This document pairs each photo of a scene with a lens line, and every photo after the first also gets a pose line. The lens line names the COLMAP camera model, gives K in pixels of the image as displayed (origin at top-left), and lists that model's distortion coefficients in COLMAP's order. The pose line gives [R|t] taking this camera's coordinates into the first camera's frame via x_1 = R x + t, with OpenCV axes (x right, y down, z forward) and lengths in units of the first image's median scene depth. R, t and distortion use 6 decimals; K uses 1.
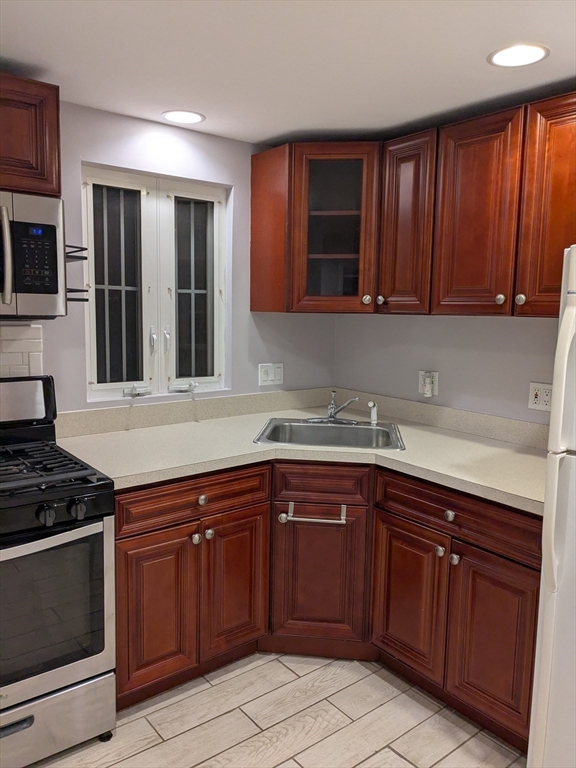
lens RADIAL K [[607.5, 0, 280.5], [0, 607.5, 382.2], [0, 0, 1]] dist [0.048413, -0.078989]
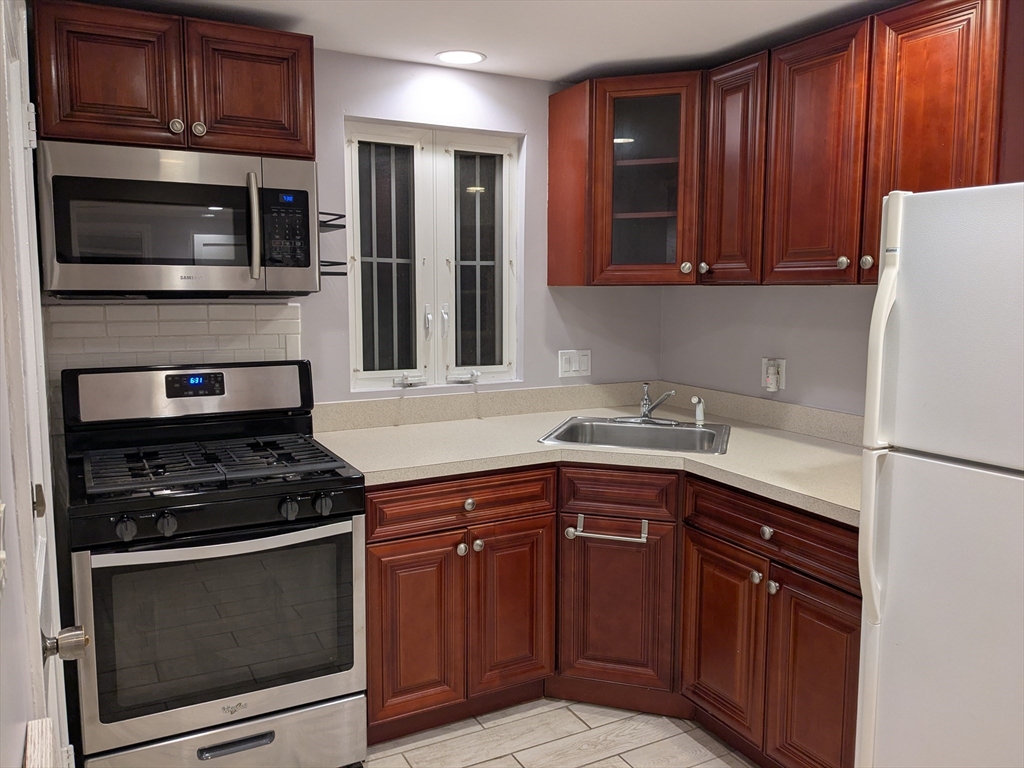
lens RADIAL K [[810.0, 0, 501.8], [0, 810.0, 378.2], [0, 0, 1]] dist [0.048413, -0.078989]
pose [[0.983268, 0.004984, -0.182095, 0.118132], [-0.007183, 0.999909, -0.011418, 0.027617], [0.182022, 0.012535, 0.983215, -0.108741]]
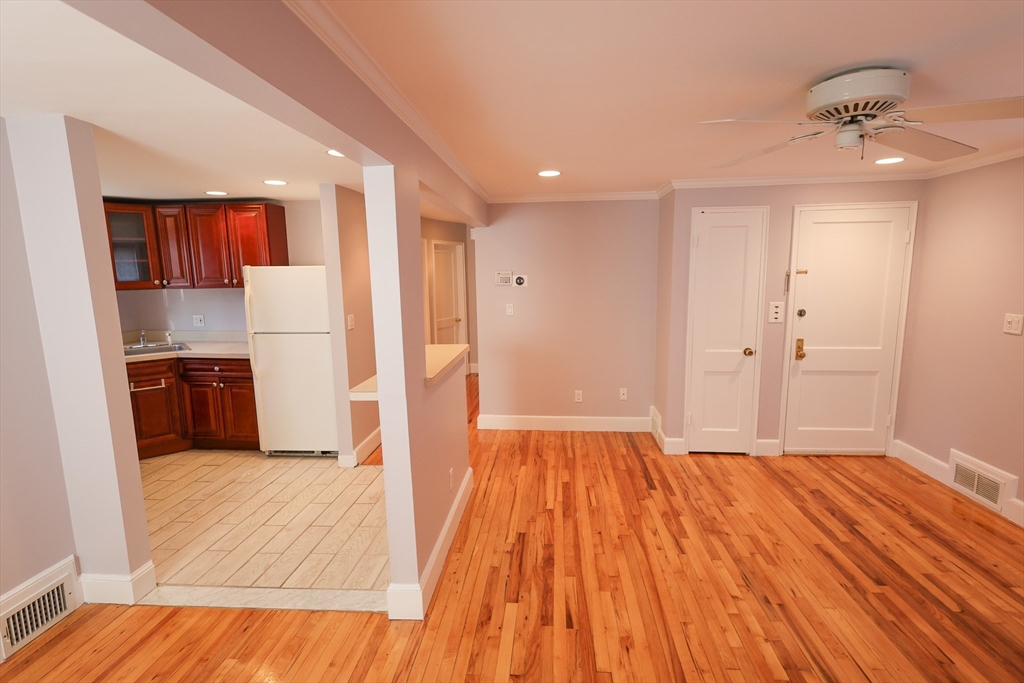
lens RADIAL K [[485.9, 0, 518.0], [0, 485.9, 341.8], [0, 0, 1]] dist [0.005893, 0.000453]
pose [[0.678978, -0.133838, 0.721856, -0.287254], [0.110880, 0.990658, 0.079383, 0.078608], [-0.725737, 0.026139, 0.687476, -1.177269]]
